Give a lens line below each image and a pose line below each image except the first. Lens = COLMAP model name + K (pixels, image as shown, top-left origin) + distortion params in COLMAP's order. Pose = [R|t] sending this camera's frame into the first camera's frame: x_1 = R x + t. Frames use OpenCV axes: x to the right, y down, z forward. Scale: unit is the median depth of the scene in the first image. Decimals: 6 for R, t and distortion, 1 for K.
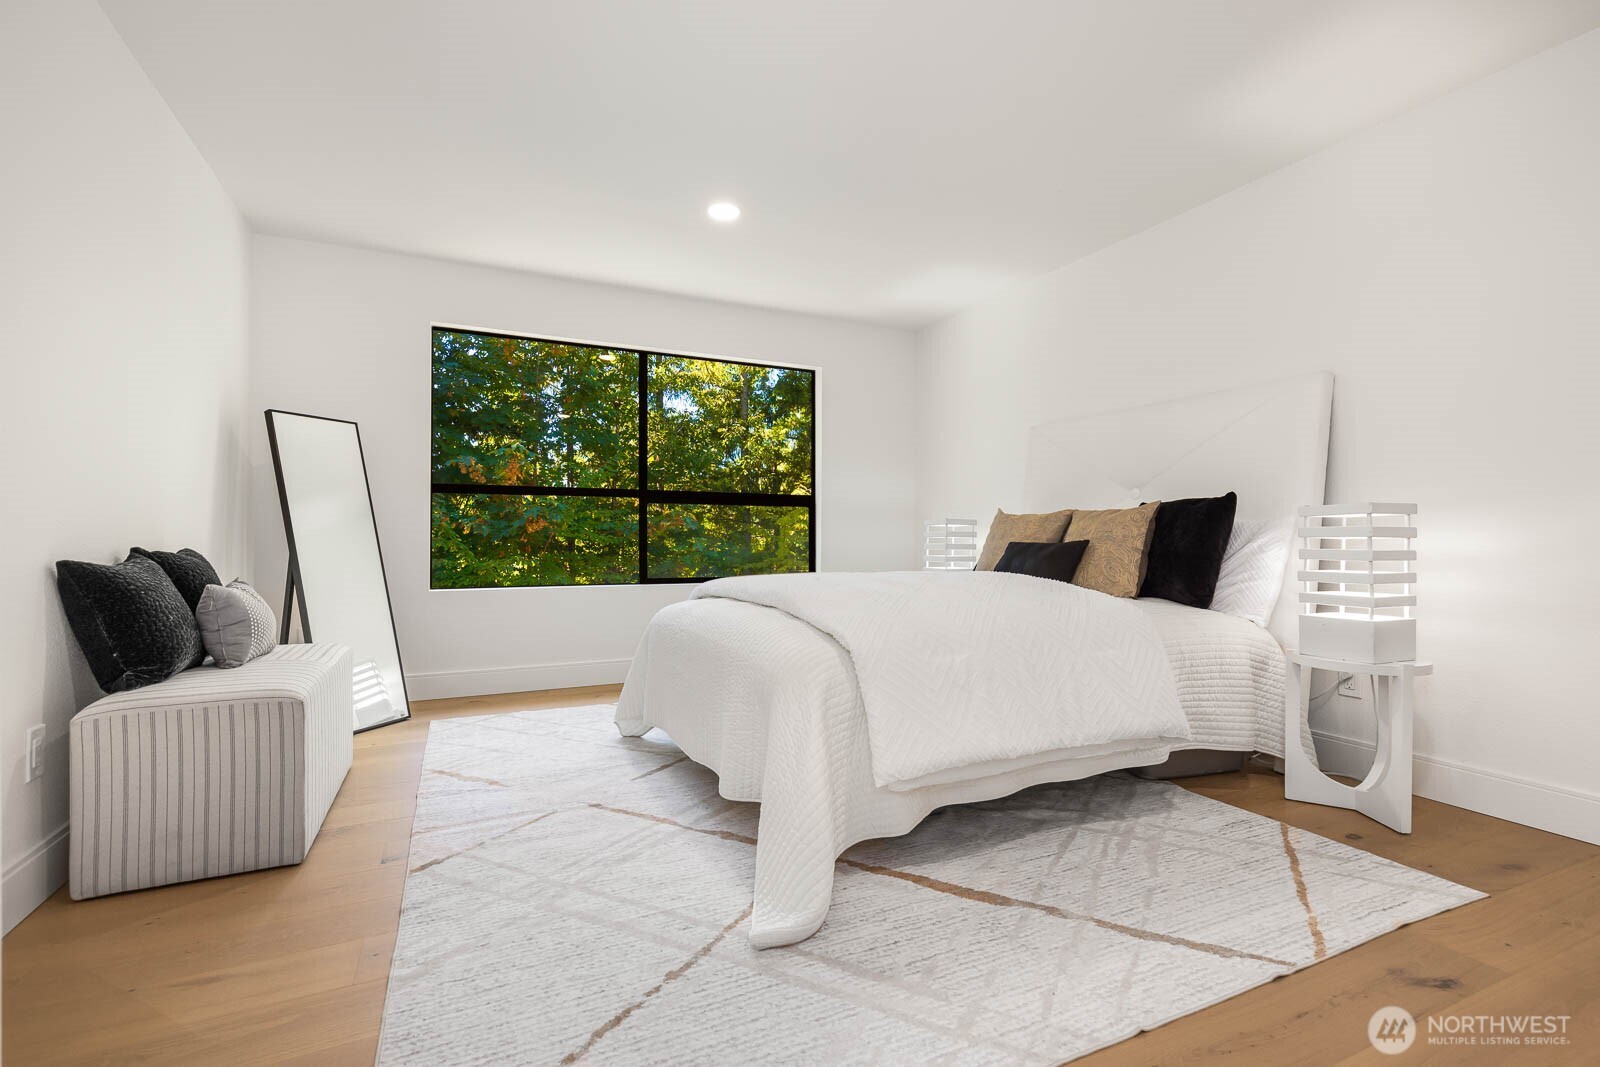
lens RADIAL K [[728.1, 0, 805.9], [0, 728.1, 541.3], [0, 0, 1]] dist [0.005543, -0.000462]
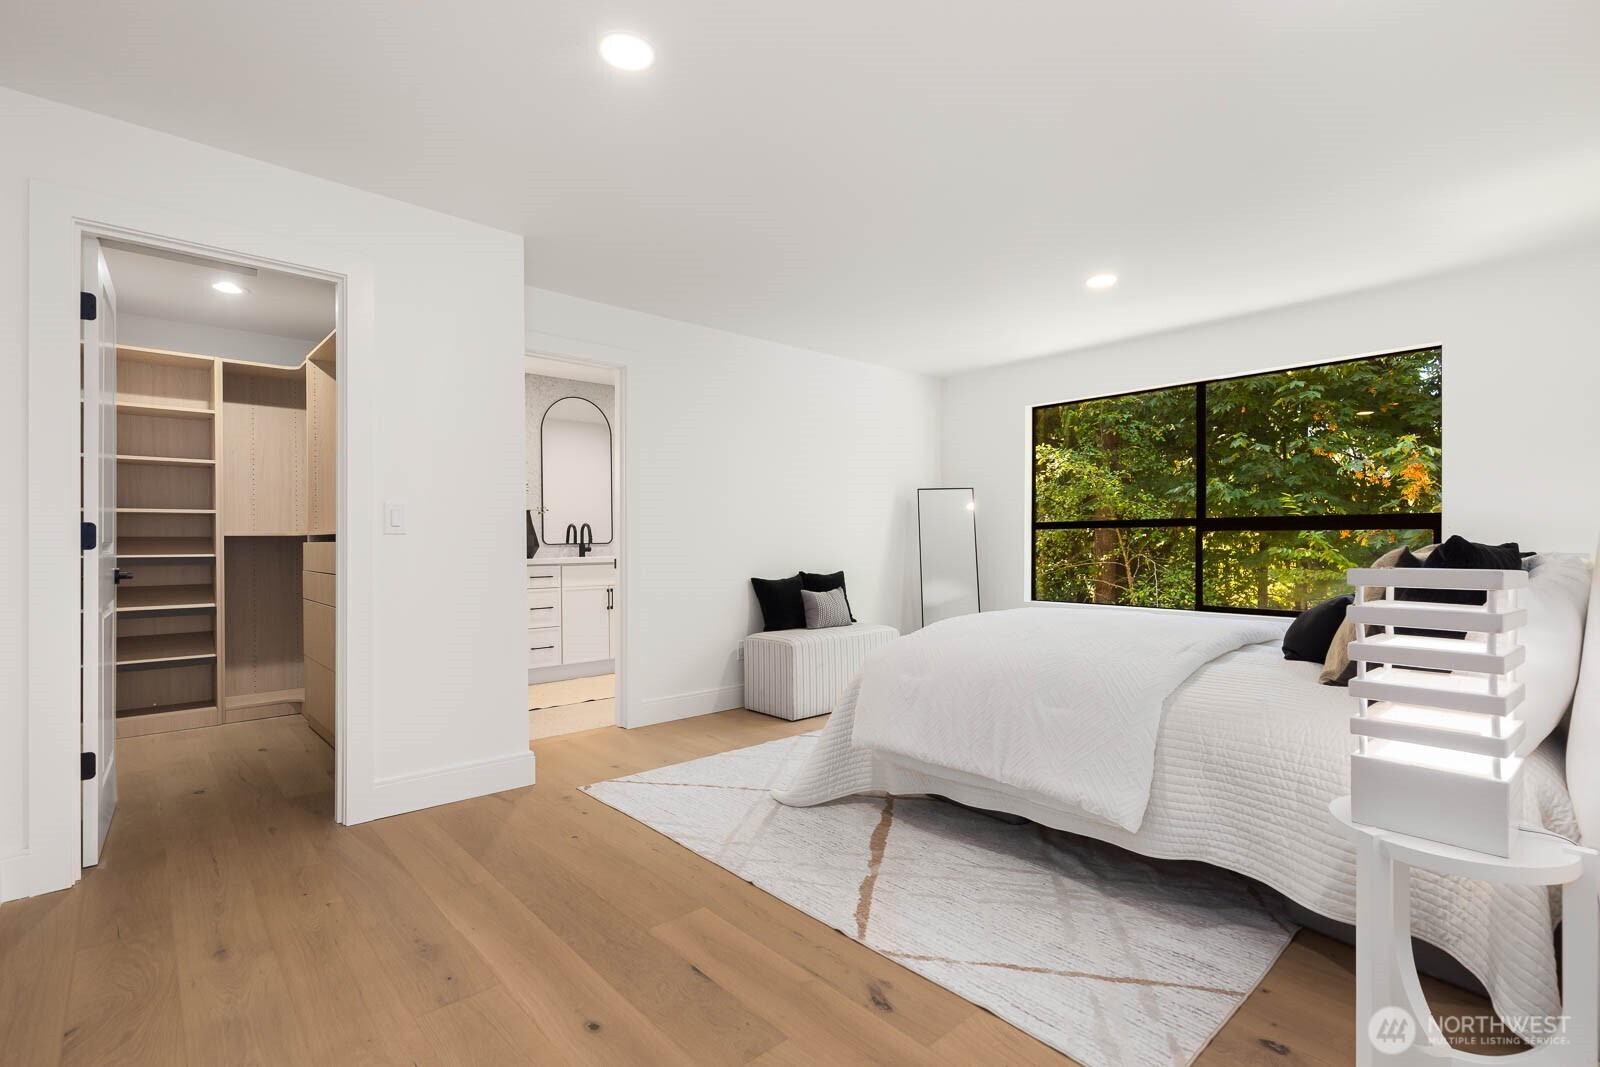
lens RADIAL K [[728.1, 0, 805.9], [0, 728.1, 541.3], [0, 0, 1]] dist [0.005543, -0.000462]
pose [[0.303421, -0.003377, -0.952850, 1.392128], [0.000793, 0.999994, -0.003292, -0.087980], [0.952856, 0.000243, 0.303422, 0.385041]]
